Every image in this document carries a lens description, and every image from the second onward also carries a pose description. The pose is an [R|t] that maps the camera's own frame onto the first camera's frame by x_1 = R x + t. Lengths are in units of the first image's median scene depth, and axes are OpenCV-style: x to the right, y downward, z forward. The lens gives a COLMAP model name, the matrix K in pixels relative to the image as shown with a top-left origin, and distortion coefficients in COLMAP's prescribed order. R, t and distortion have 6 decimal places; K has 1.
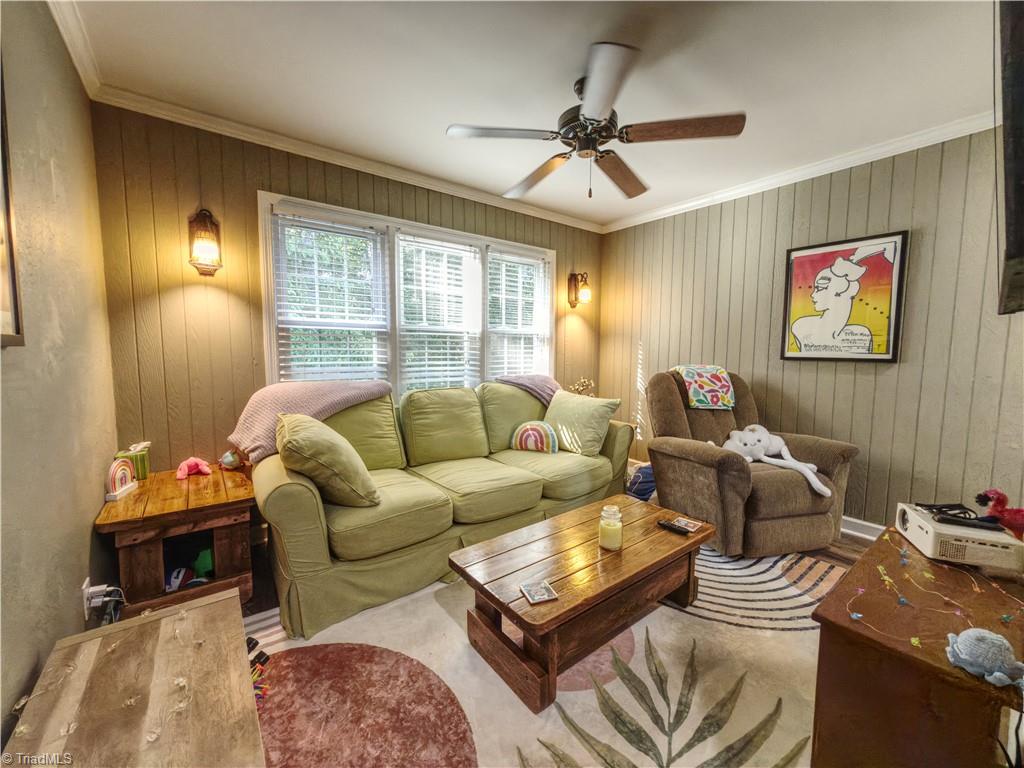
lens RADIAL K [[408.2, 0, 515.2], [0, 408.2, 381.9], [0, 0, 1]] dist [-0.003214, 0.000287]
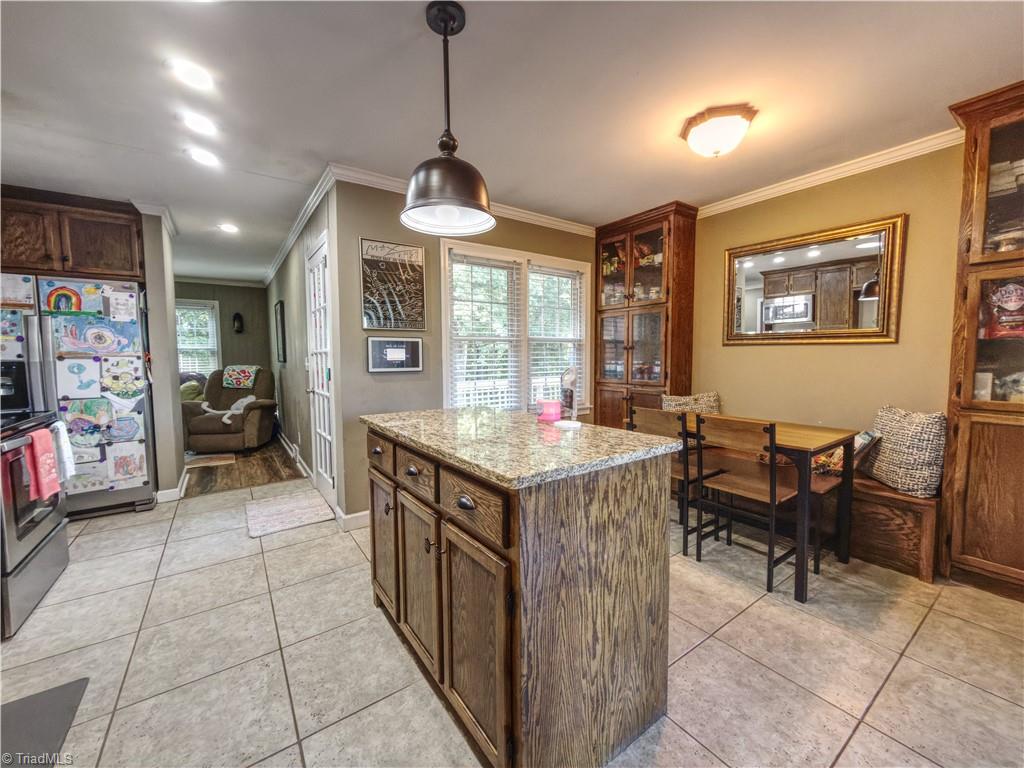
lens RADIAL K [[408.2, 0, 514.2], [0, 408.2, 383.8], [0, 0, 1]] dist [-0.003214, 0.000287]
pose [[0.998716, -0.009300, -0.049789, 1.901235], [0.008542, 0.999845, -0.015414, 0.088565], [0.049924, 0.014969, 0.998641, -0.871454]]
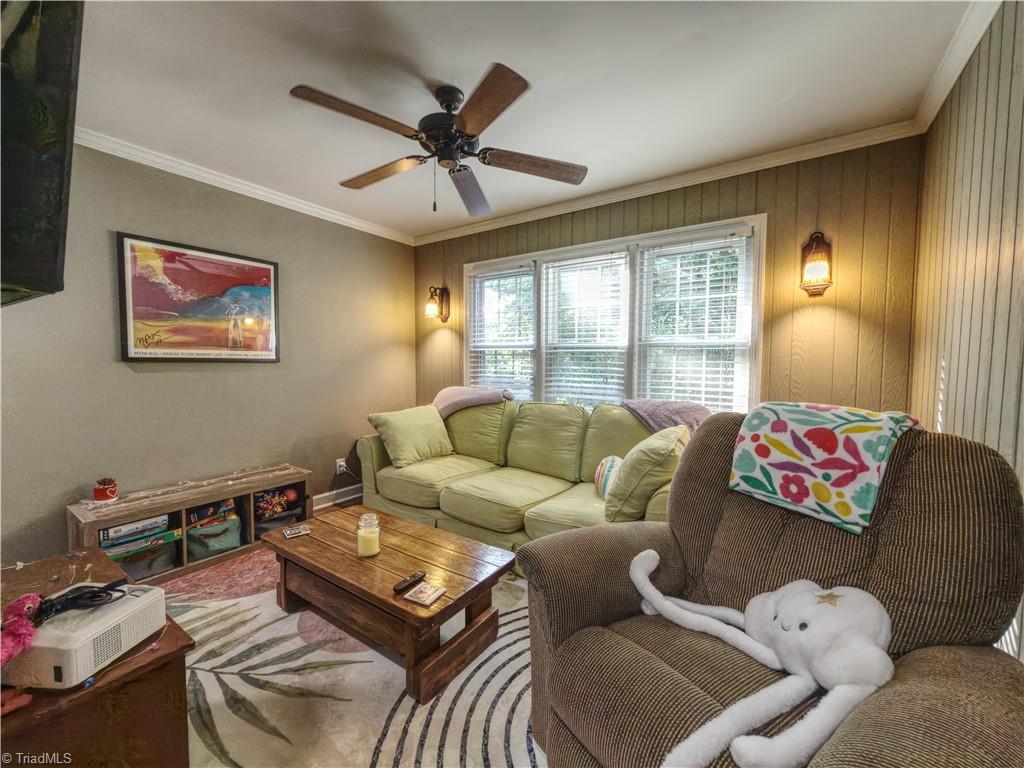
lens RADIAL K [[408.2, 0, 514.2], [0, 408.2, 384.2], [0, 0, 1]] dist [-0.003214, 0.000287]
pose [[0.308015, 0.045827, -0.950277, 0.790332], [-0.082652, 0.996352, 0.021259, -0.047232], [0.947785, 0.071994, 0.310679, 0.600405]]
